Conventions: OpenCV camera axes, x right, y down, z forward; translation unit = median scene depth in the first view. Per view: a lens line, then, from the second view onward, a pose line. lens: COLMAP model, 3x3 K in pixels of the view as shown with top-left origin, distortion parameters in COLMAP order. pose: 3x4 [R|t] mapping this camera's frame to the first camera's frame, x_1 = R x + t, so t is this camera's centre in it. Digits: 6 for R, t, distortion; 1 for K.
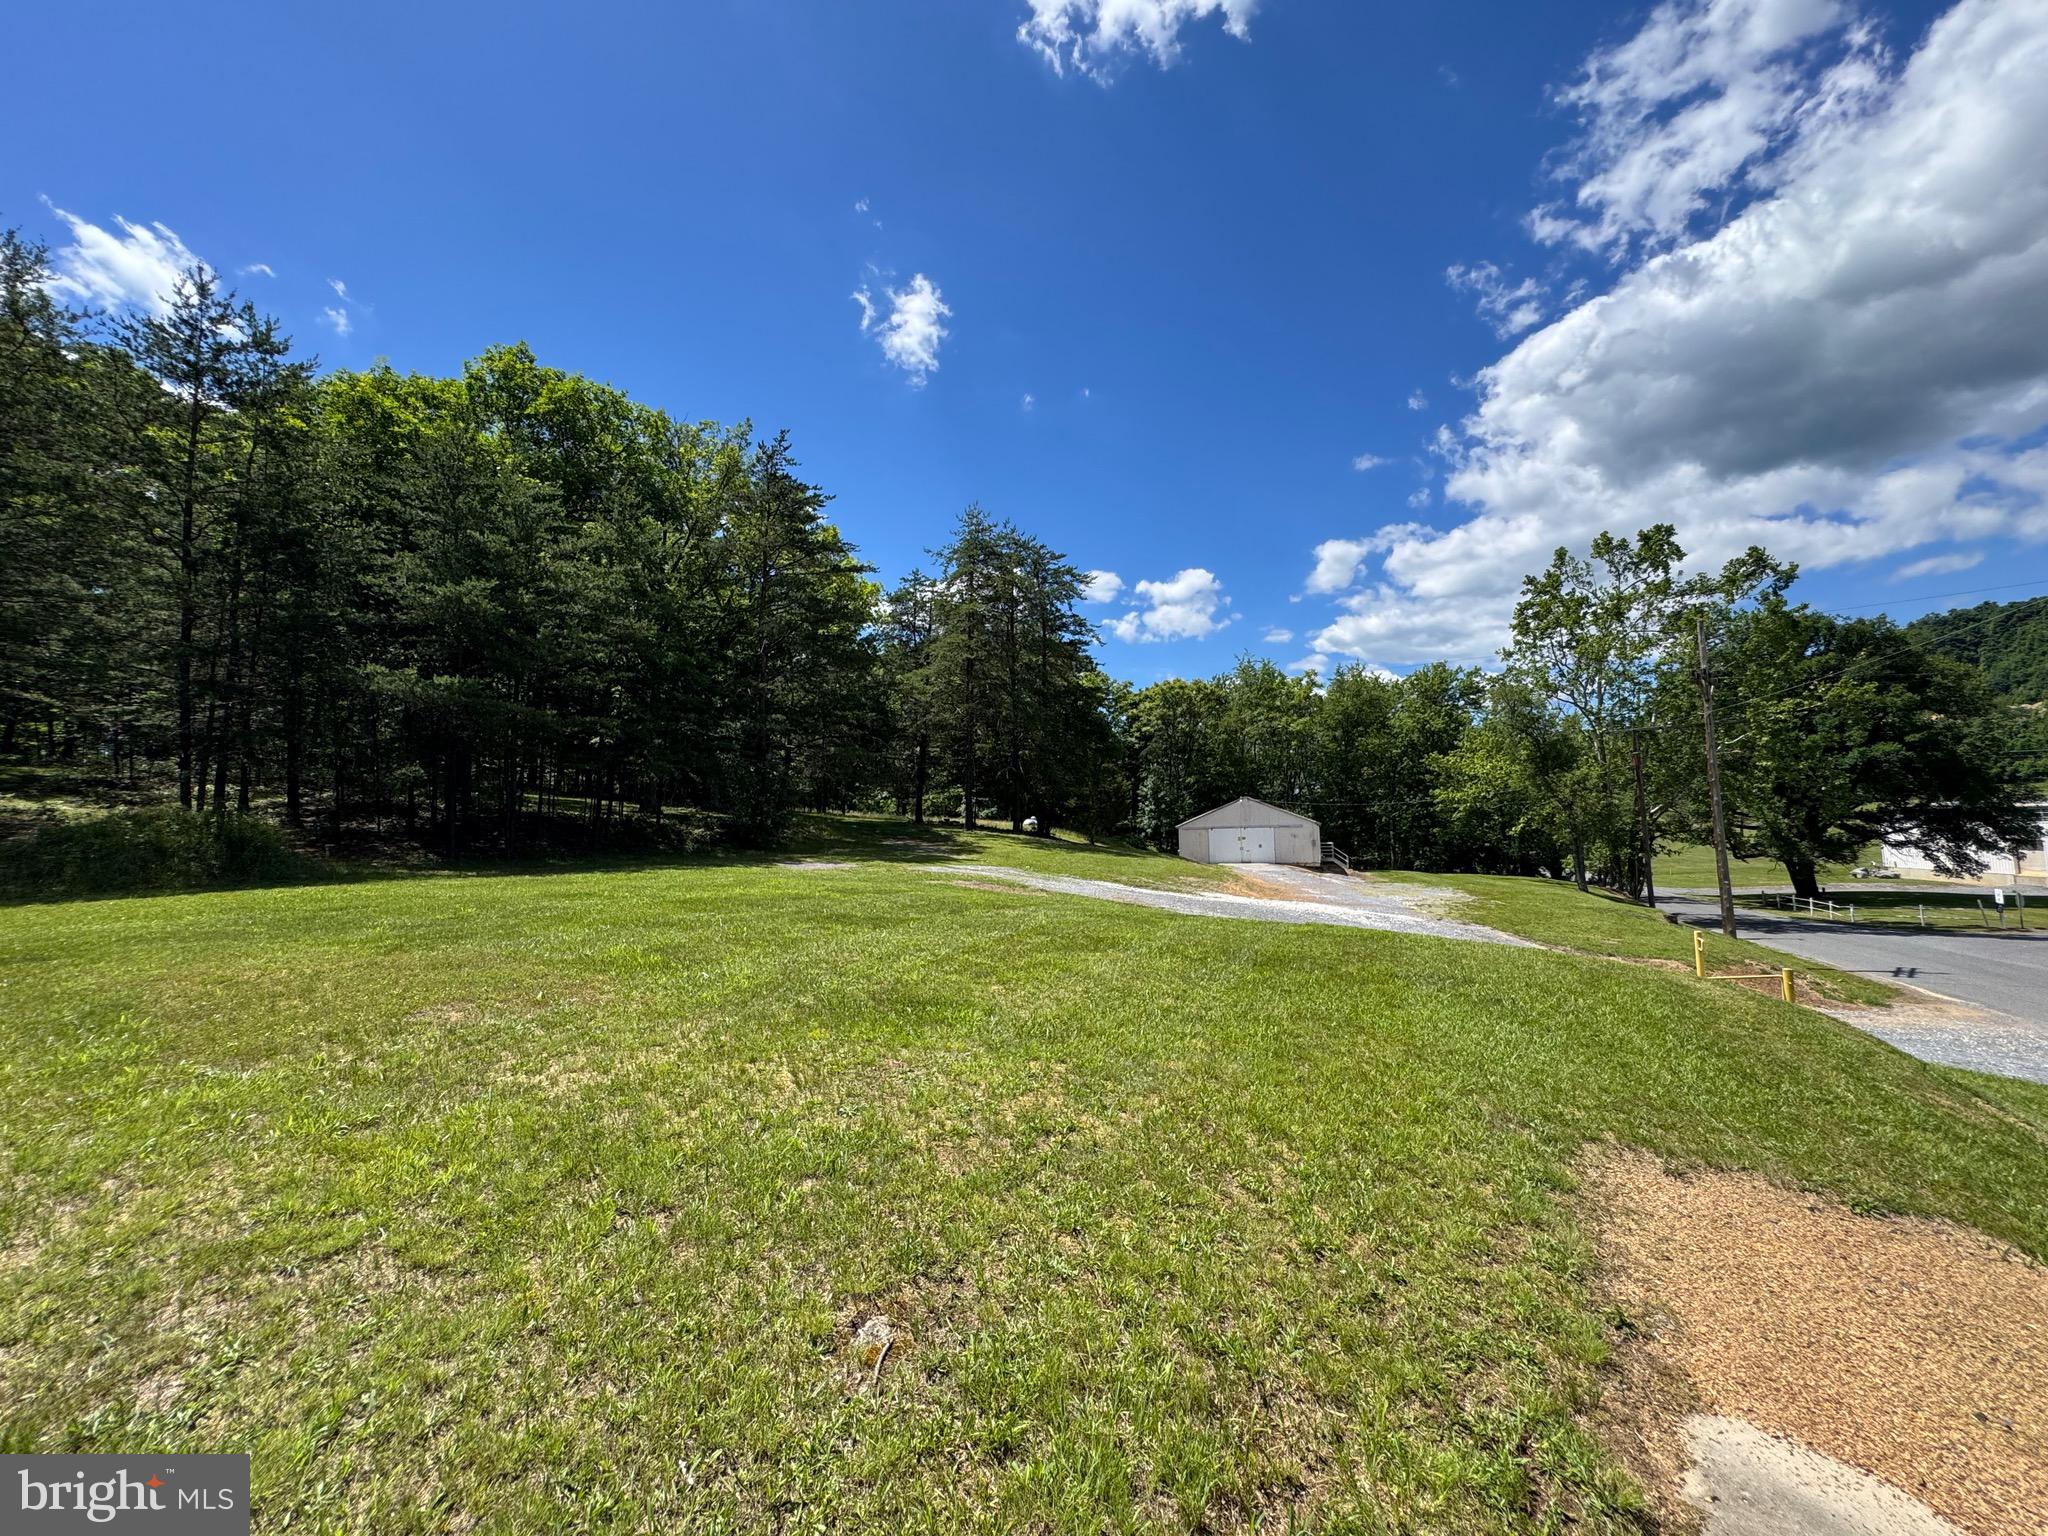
lens RADIAL K [[824.6, 0, 1025.8], [0, 824.6, 762.3], [0, 0, 1]] dist [-0.001487, 0.000586]
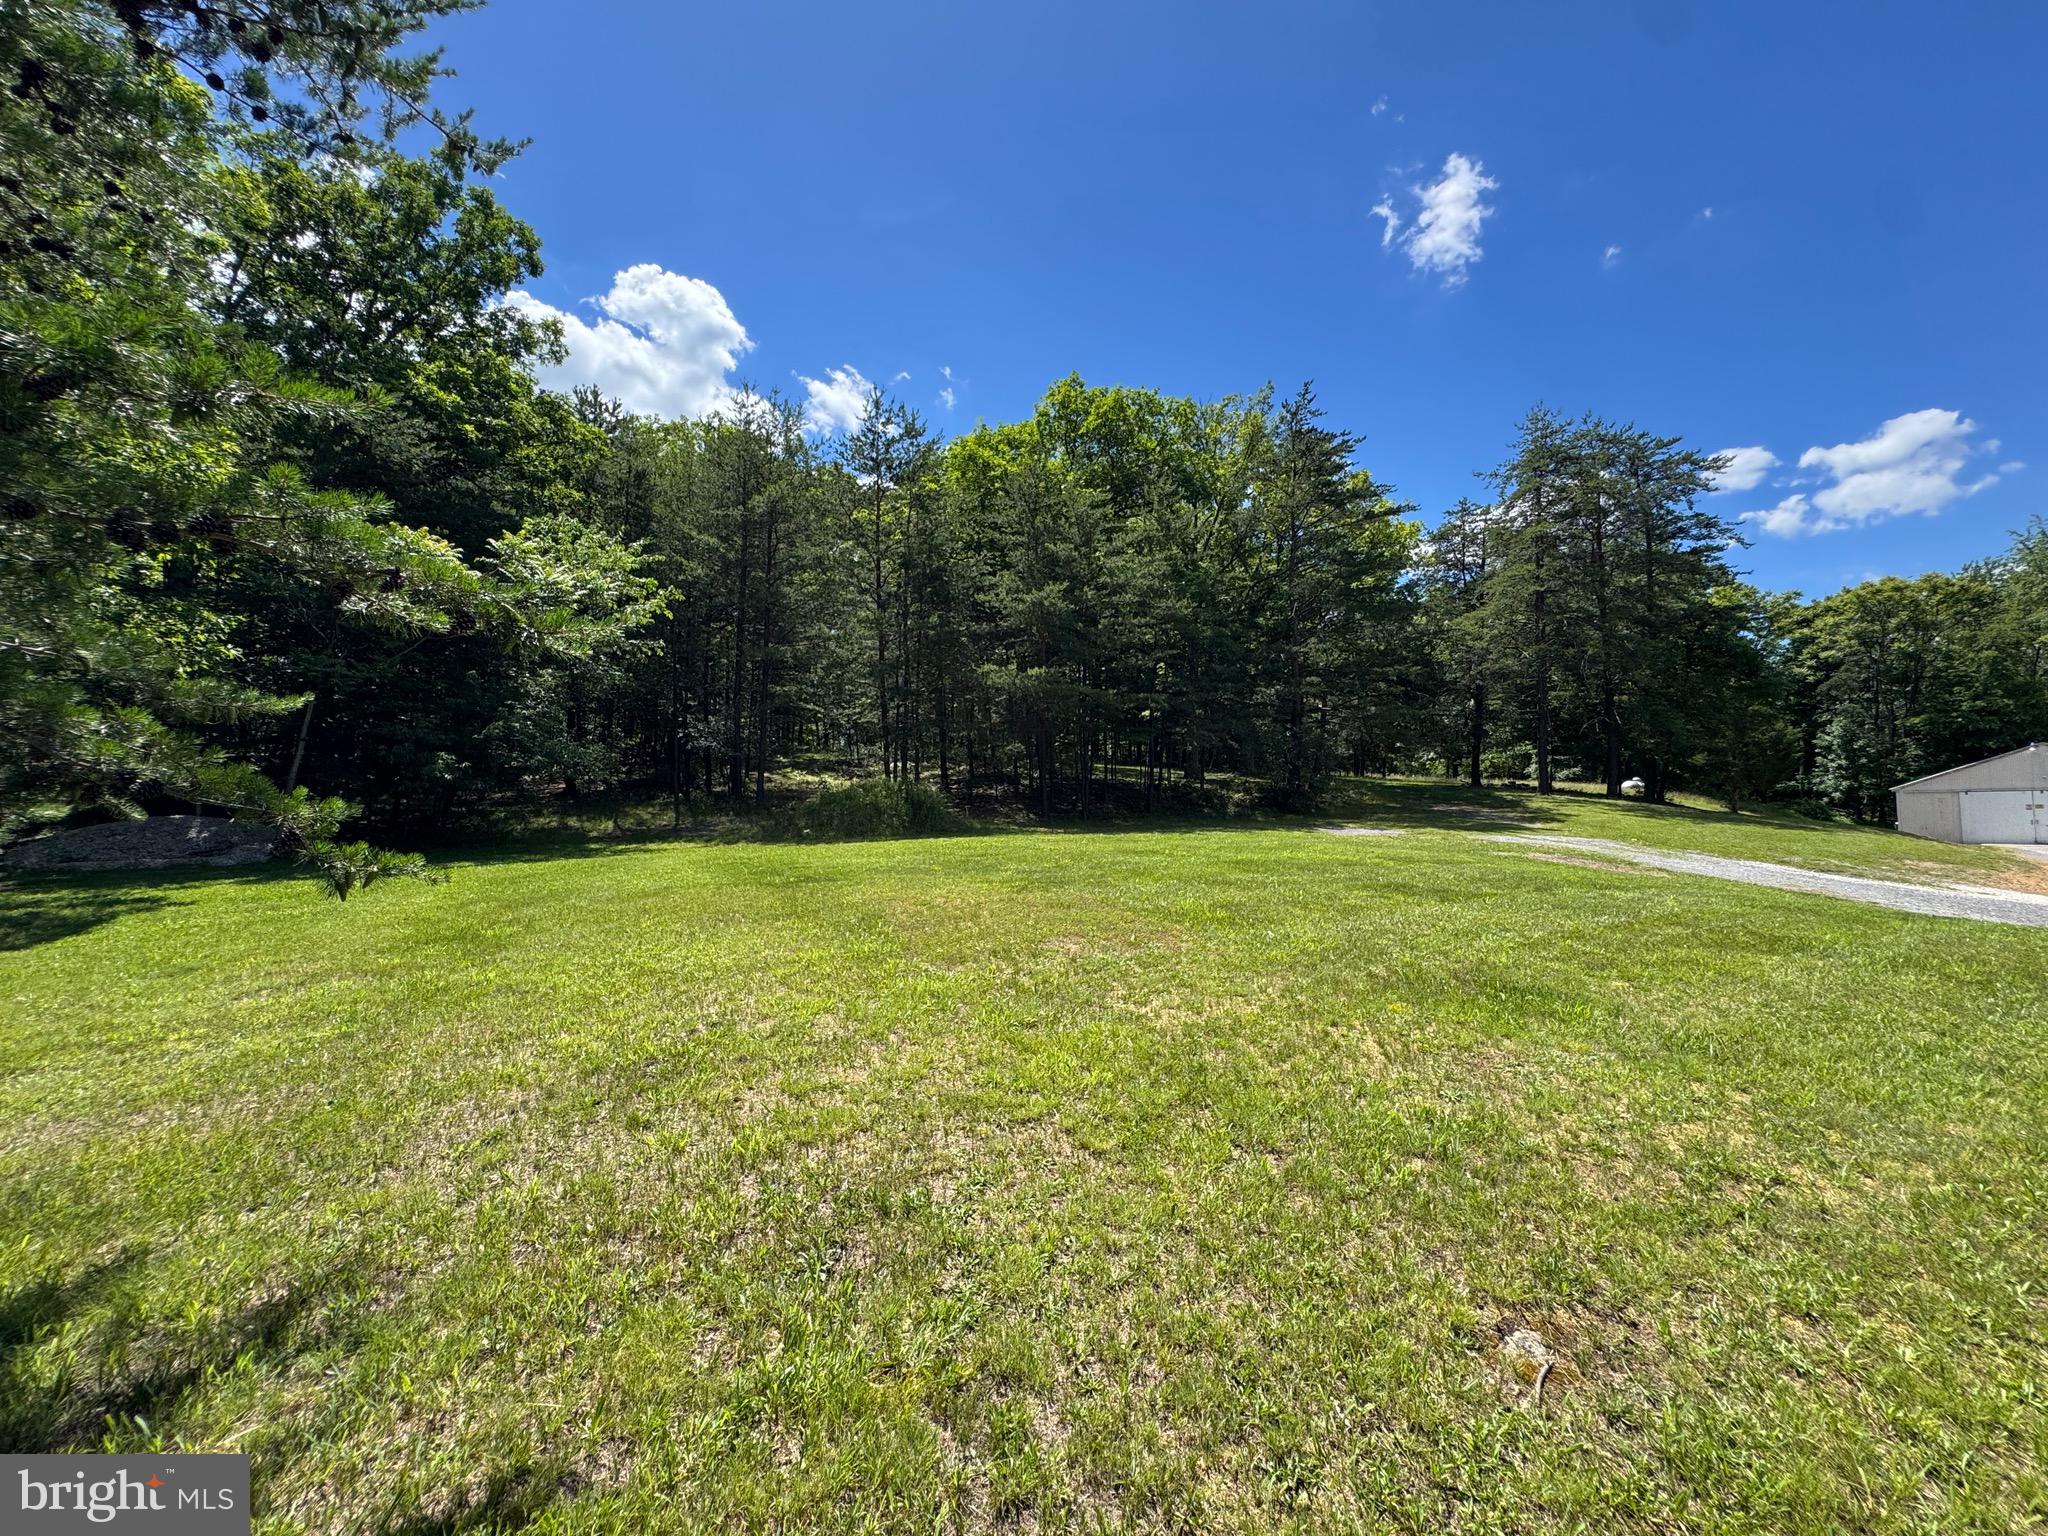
lens RADIAL K [[823.6, 0, 1019.8], [0, 823.6, 765.0], [0, 0, 1]] dist [-0.000232, 0.000160]
pose [[0.807775, -0.021869, -0.589085, -0.007690], [0.049053, 0.998339, 0.030202, -0.000125], [0.587447, -0.053293, 0.807506, -0.002180]]
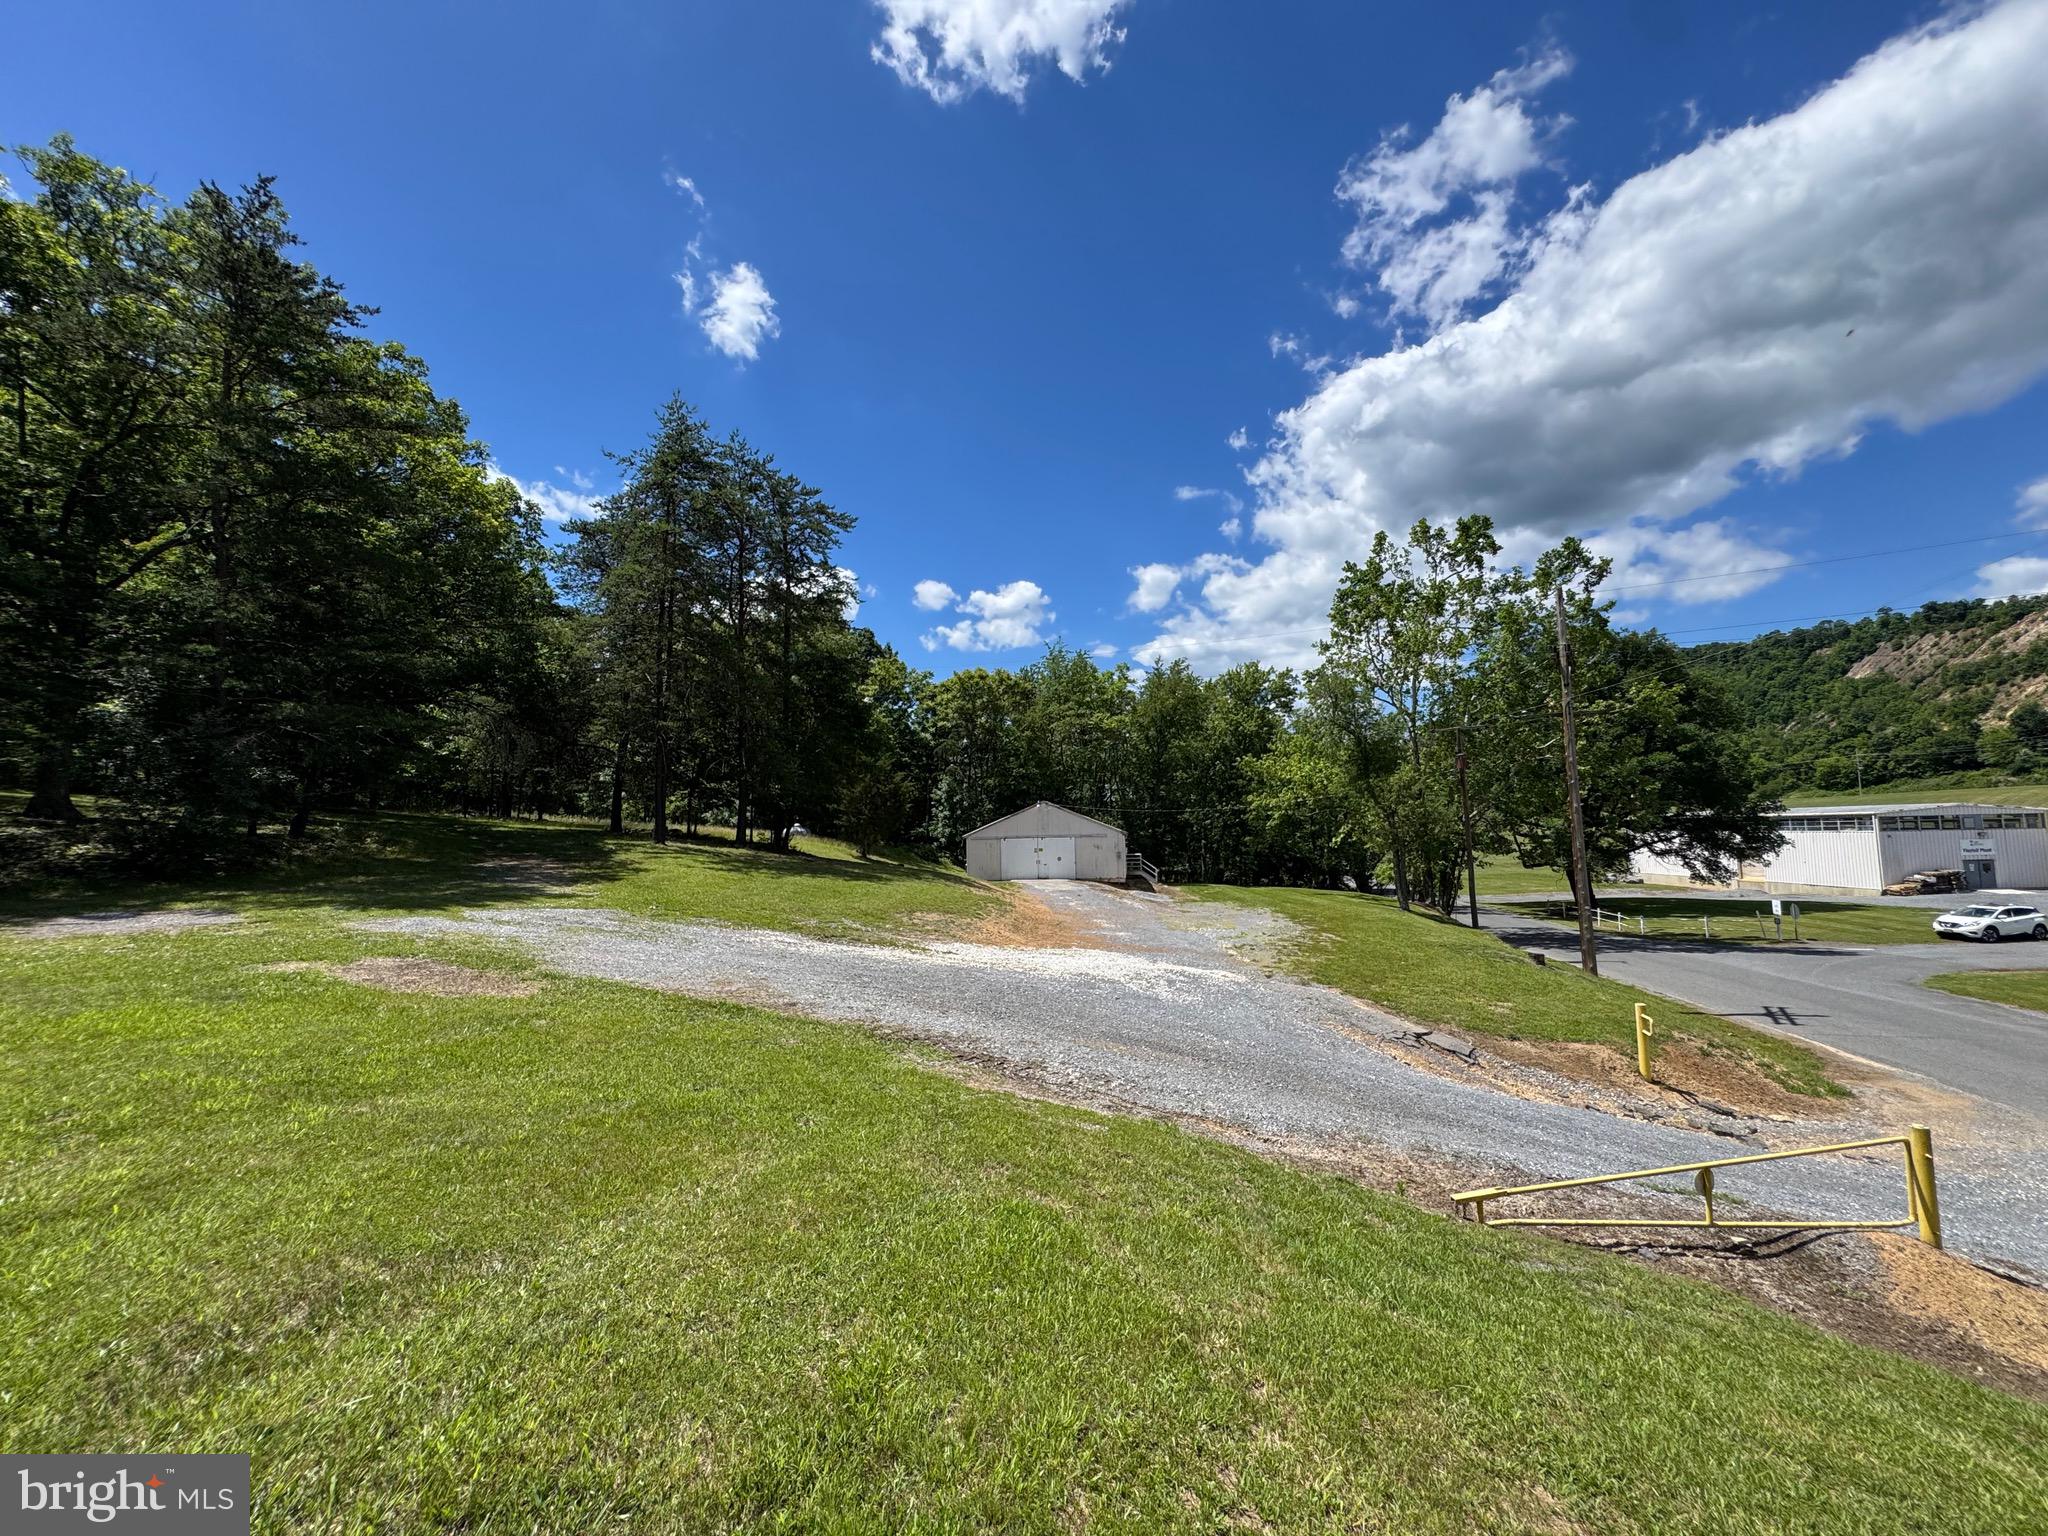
lens RADIAL K [[824.6, 0, 1025.8], [0, 824.6, 762.3], [0, 0, 1]] dist [-0.001487, 0.000586]
pose [[0.978750, 0.017784, 0.204283, 0.159308], [-0.016239, 0.999825, -0.009236, 0.021105], [-0.204411, 0.005722, 0.978868, 0.366601]]
